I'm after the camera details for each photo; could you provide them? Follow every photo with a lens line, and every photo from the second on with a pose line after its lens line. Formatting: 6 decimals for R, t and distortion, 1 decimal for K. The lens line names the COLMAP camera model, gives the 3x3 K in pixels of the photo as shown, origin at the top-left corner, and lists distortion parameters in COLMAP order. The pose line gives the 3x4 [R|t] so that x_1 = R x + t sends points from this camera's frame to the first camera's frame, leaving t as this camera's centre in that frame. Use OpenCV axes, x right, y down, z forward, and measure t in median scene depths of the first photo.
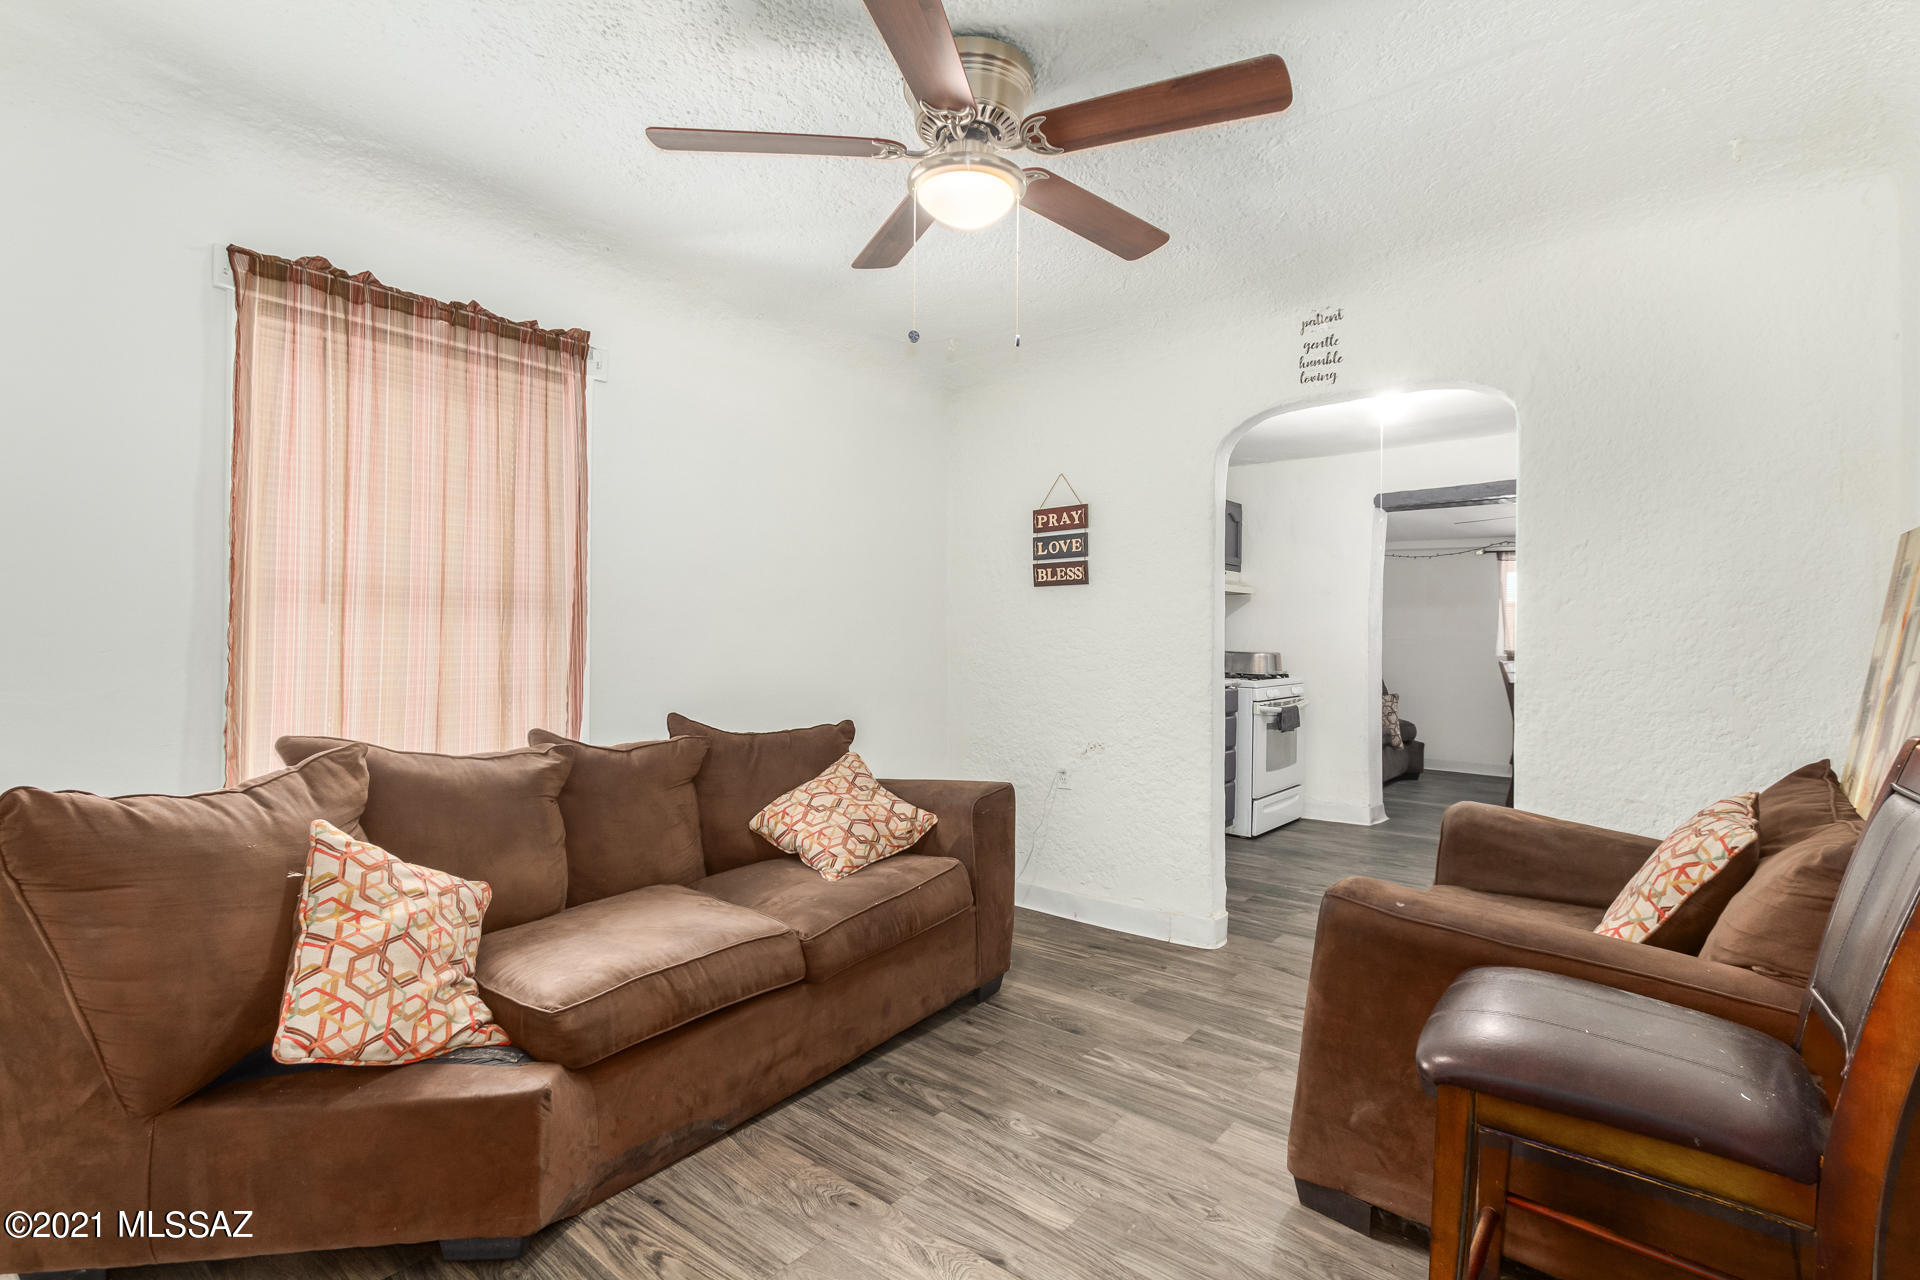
lens RADIAL K [[869.2, 0, 951.4], [0, 869.2, 626.5], [0, 0, 1]] dist [-0.000254, 0.000039]
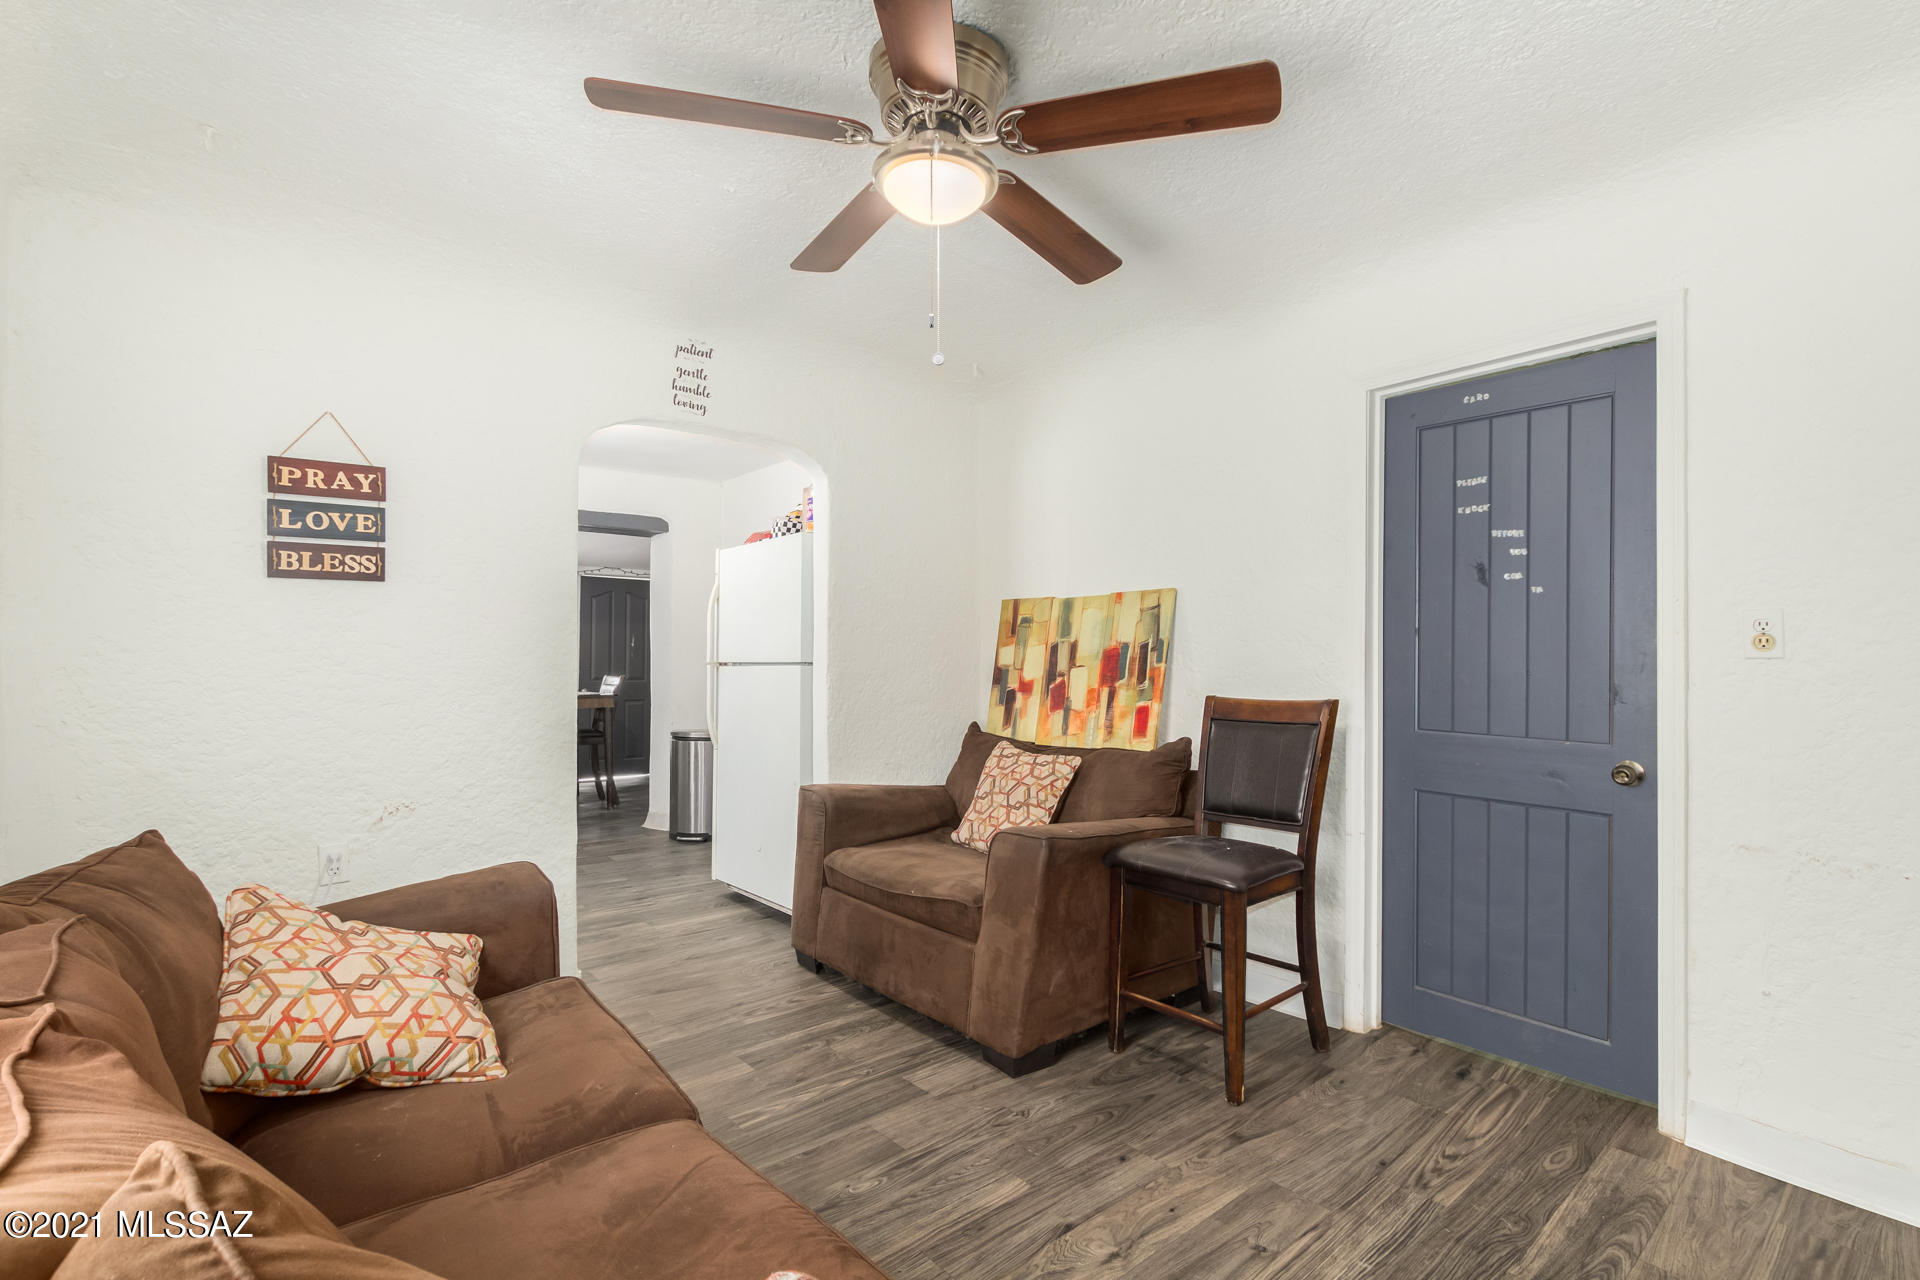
lens RADIAL K [[892.4, 0, 960.0], [0, 892.4, 640.0], [0, 0, 1]] dist [-0.000227, -0.011693]
pose [[0.167407, 0.011736, 0.985818, -0.566610], [-0.009661, 0.999901, -0.010263, 0.001841], [-0.985841, -0.007806, 0.167504, 0.498127]]
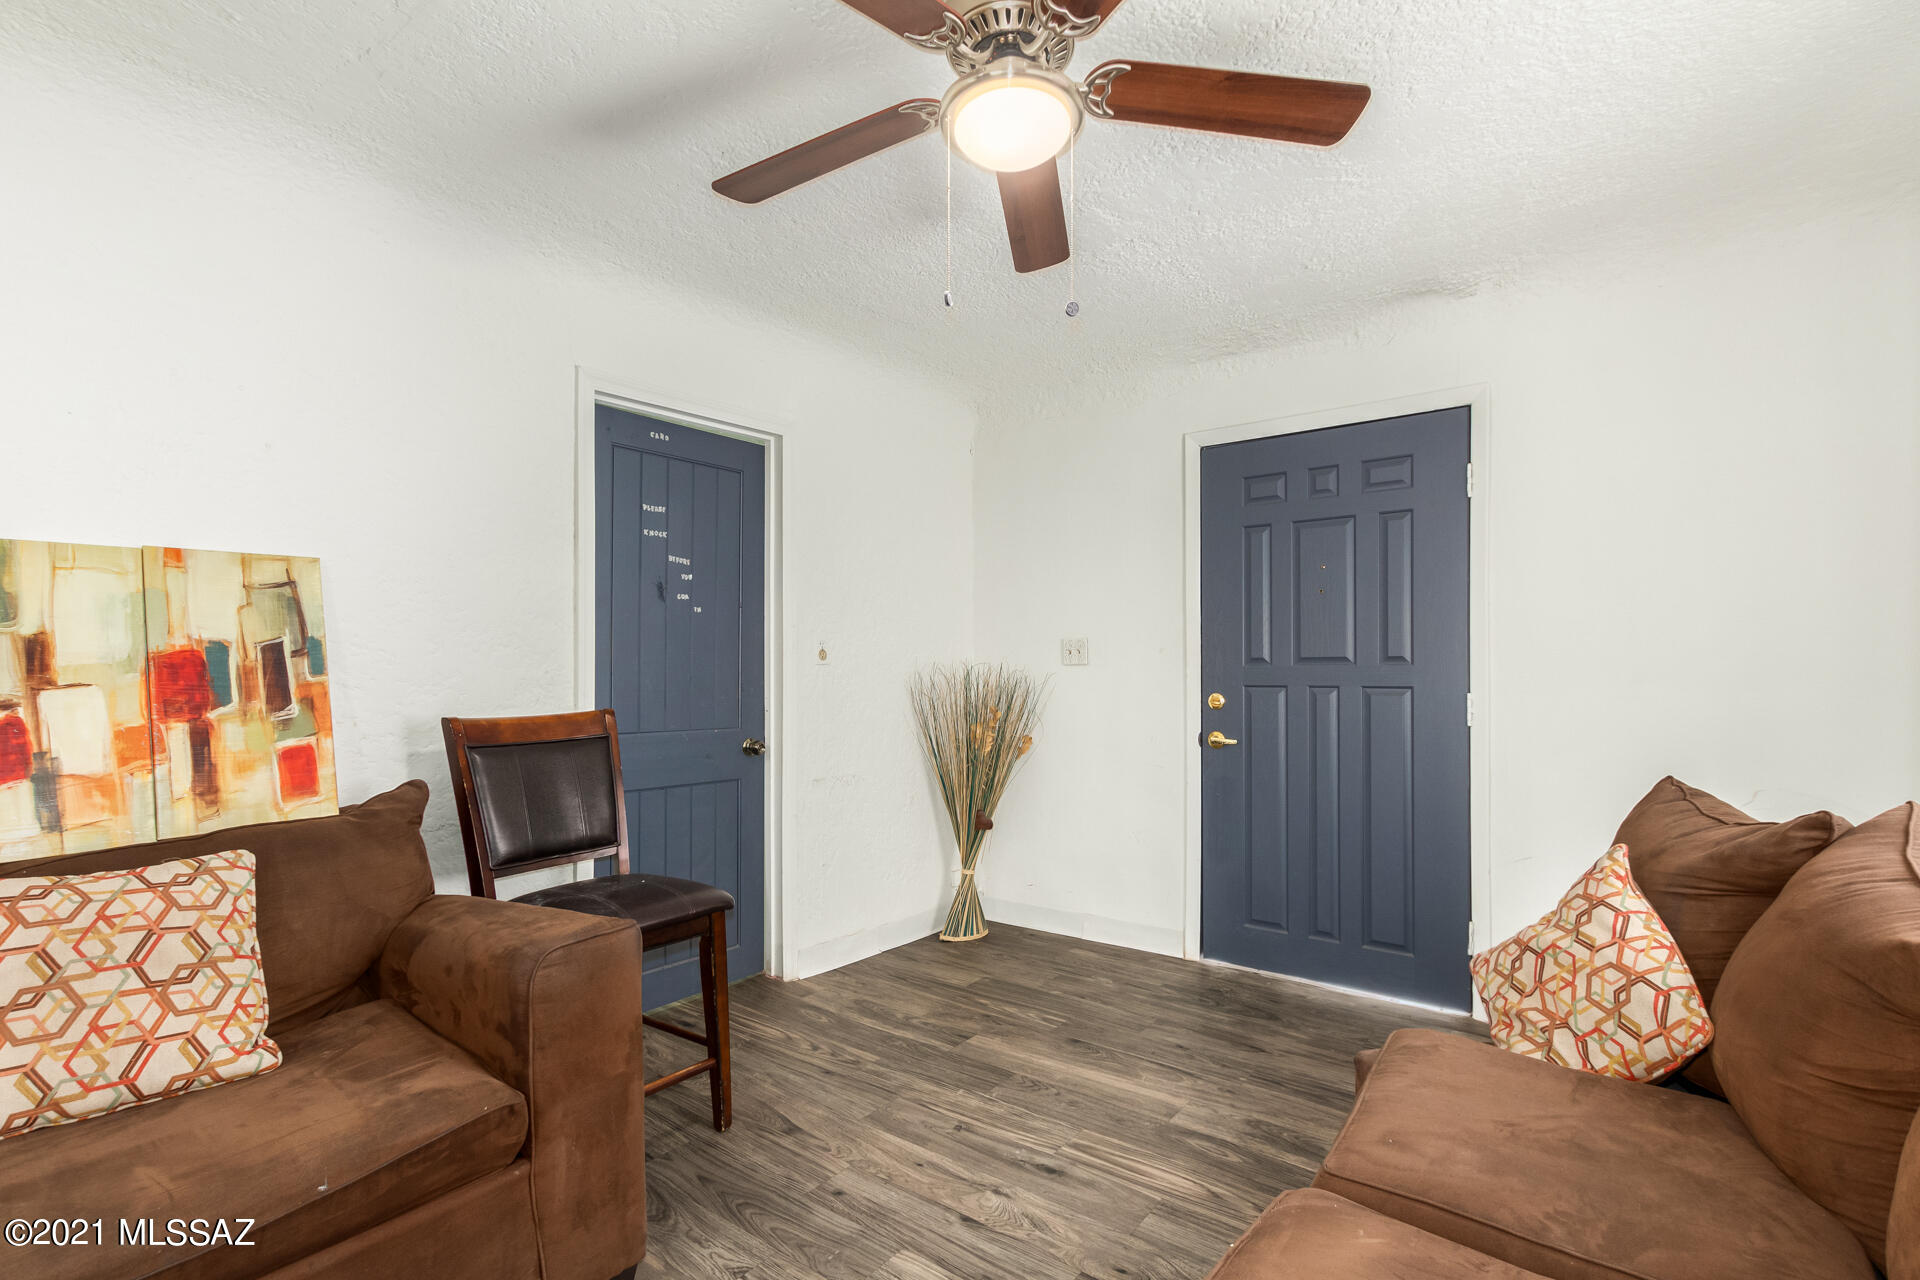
lens RADIAL K [[886.3, 0, 961.2], [0, 886.3, 666.7], [0, 0, 1]] dist [-0.000713, -0.011304]
pose [[-0.998747, -0.004111, -0.049877, 0.063441], [-0.003849, 0.999978, -0.005363, 0.011126], [0.049898, -0.005164, -0.998741, 1.122805]]
